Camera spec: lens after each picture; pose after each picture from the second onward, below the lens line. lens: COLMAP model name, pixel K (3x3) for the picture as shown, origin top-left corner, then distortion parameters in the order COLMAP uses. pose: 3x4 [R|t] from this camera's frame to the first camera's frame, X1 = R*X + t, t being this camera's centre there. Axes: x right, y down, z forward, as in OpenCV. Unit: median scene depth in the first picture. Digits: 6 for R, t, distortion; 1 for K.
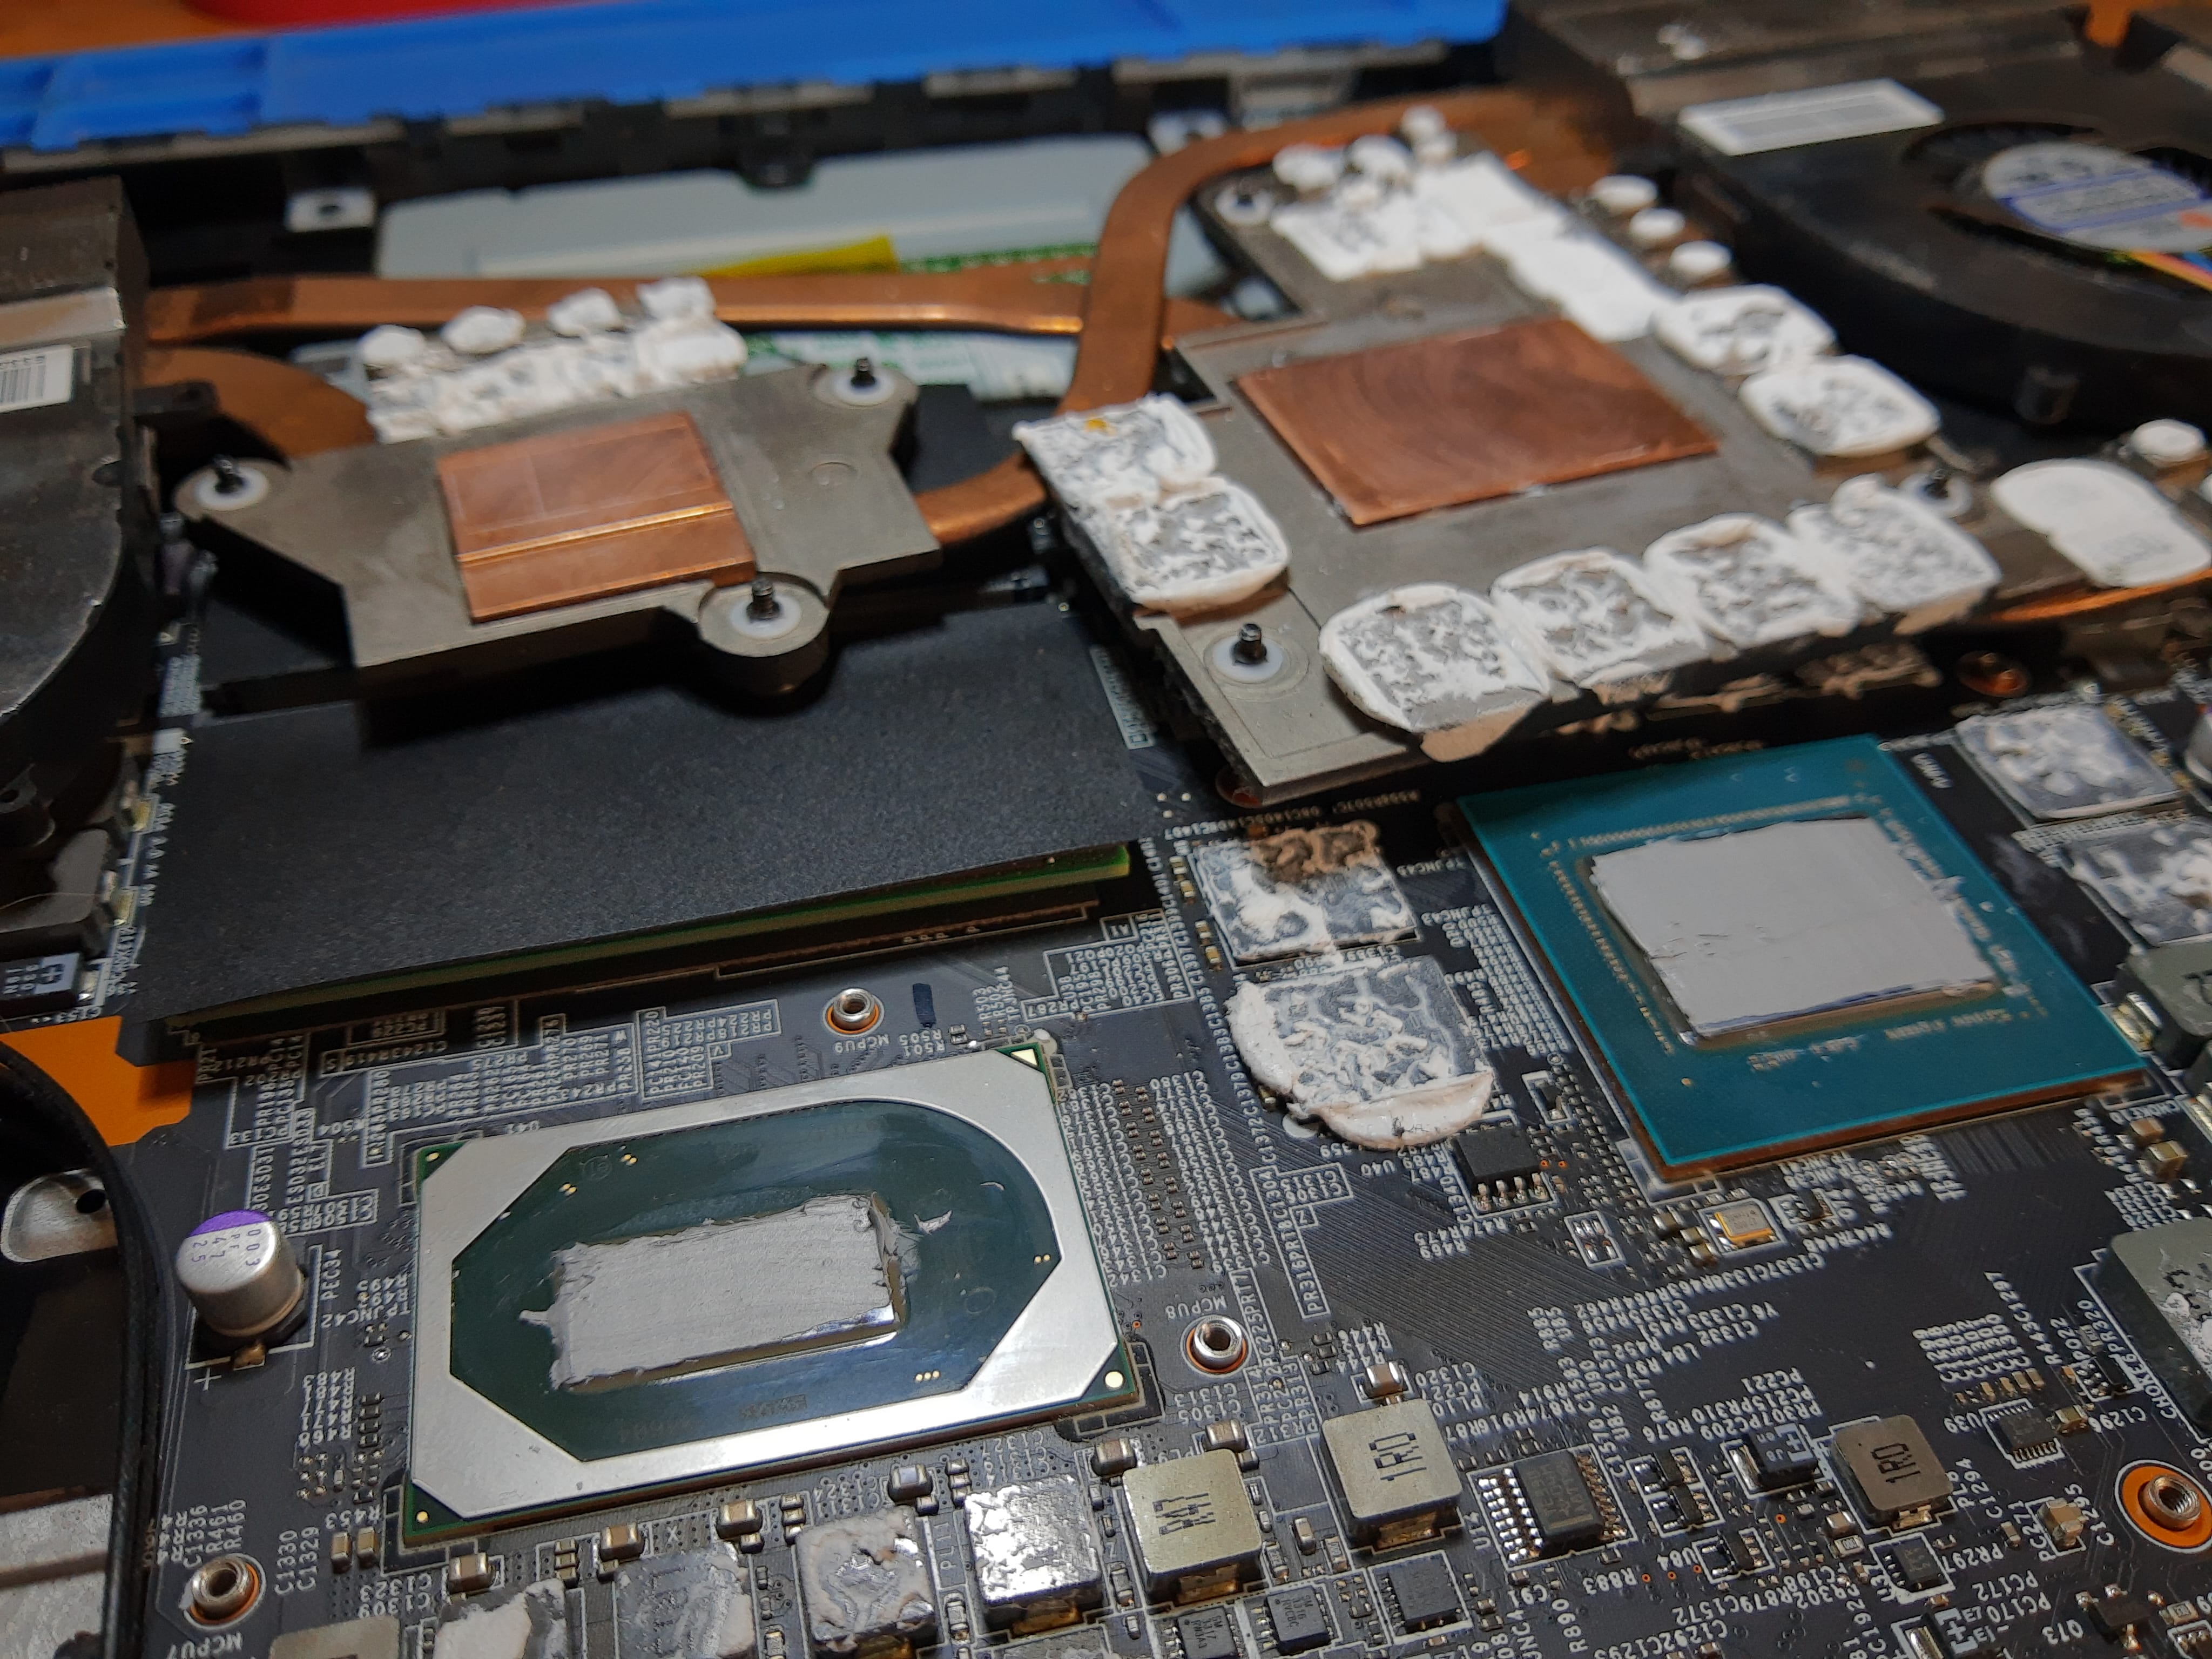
lens RADIAL K [[1698.7, 0, 1106.0], [0, 1698.7, 829.5], [0, 0, 1]] dist [-0.034426, 0.000902]
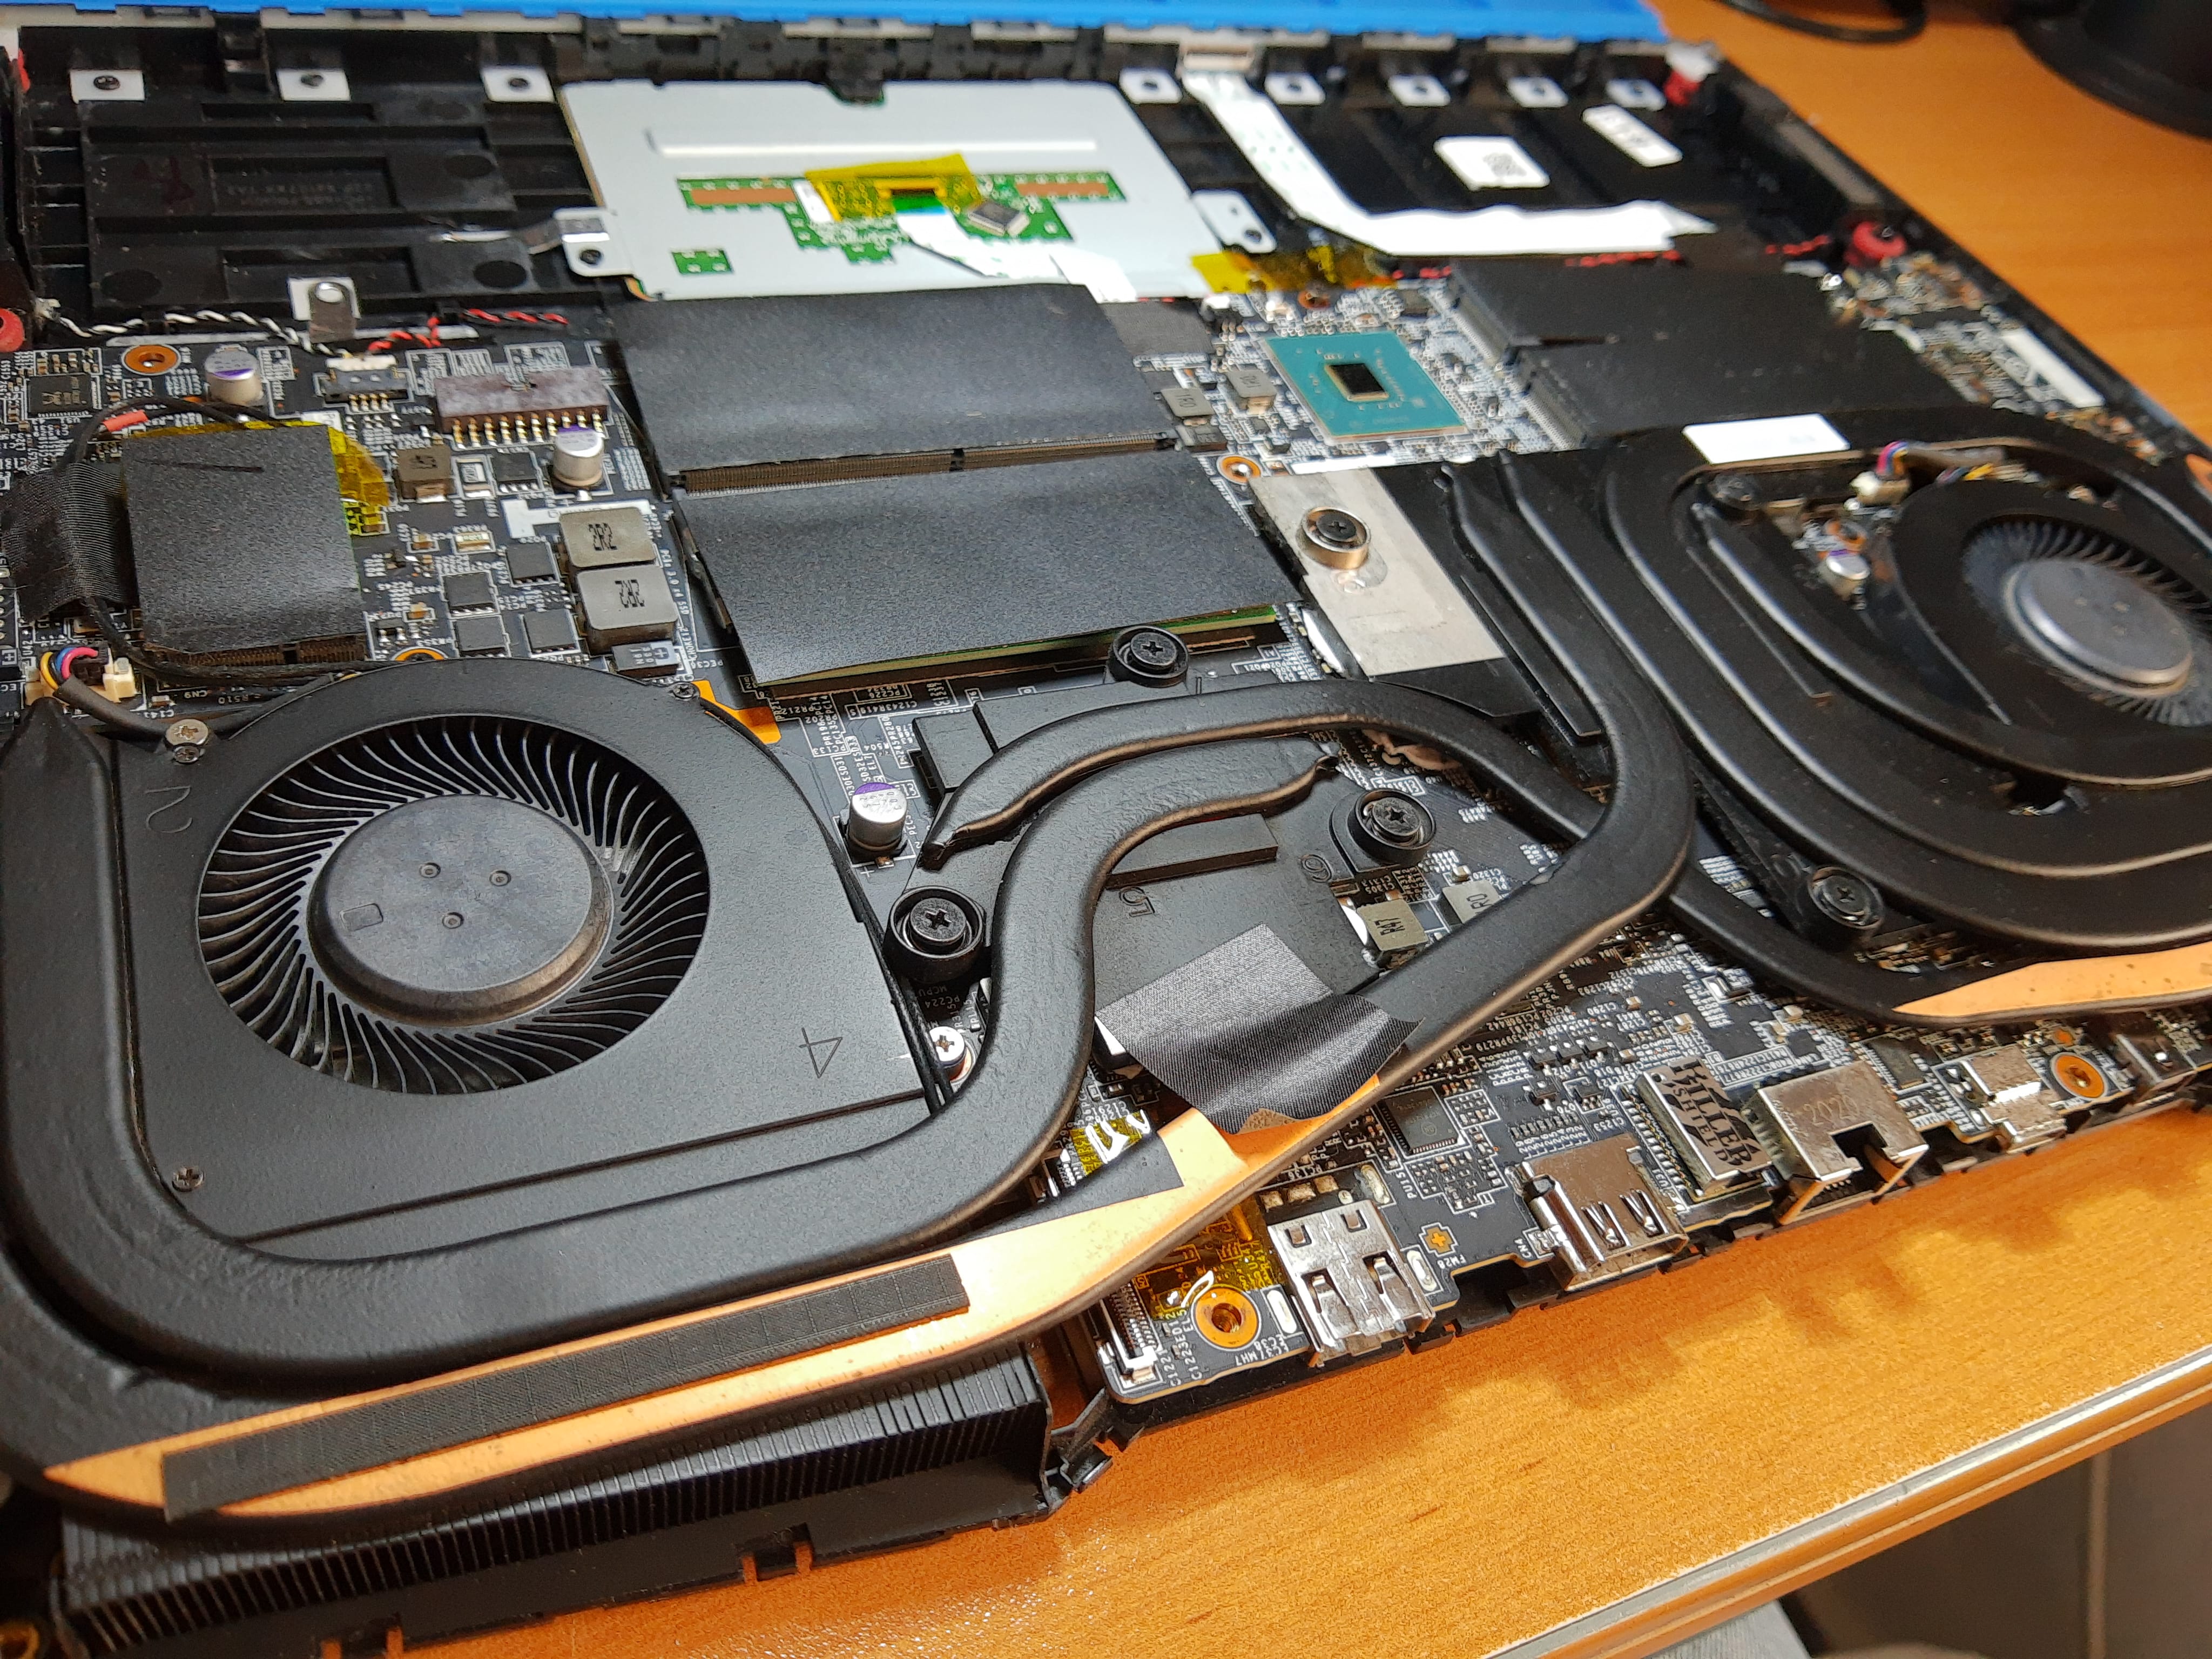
lens RADIAL K [[1698.7, 0, 1106.0], [0, 1698.7, 829.5], [0, 0, 1]] dist [-0.034426, 0.000902]
pose [[0.968709, 0.007713, 0.248079, -0.599609], [-0.033206, 0.994559, 0.098739, 0.077826], [-0.245967, -0.103887, 0.963695, -0.645088]]
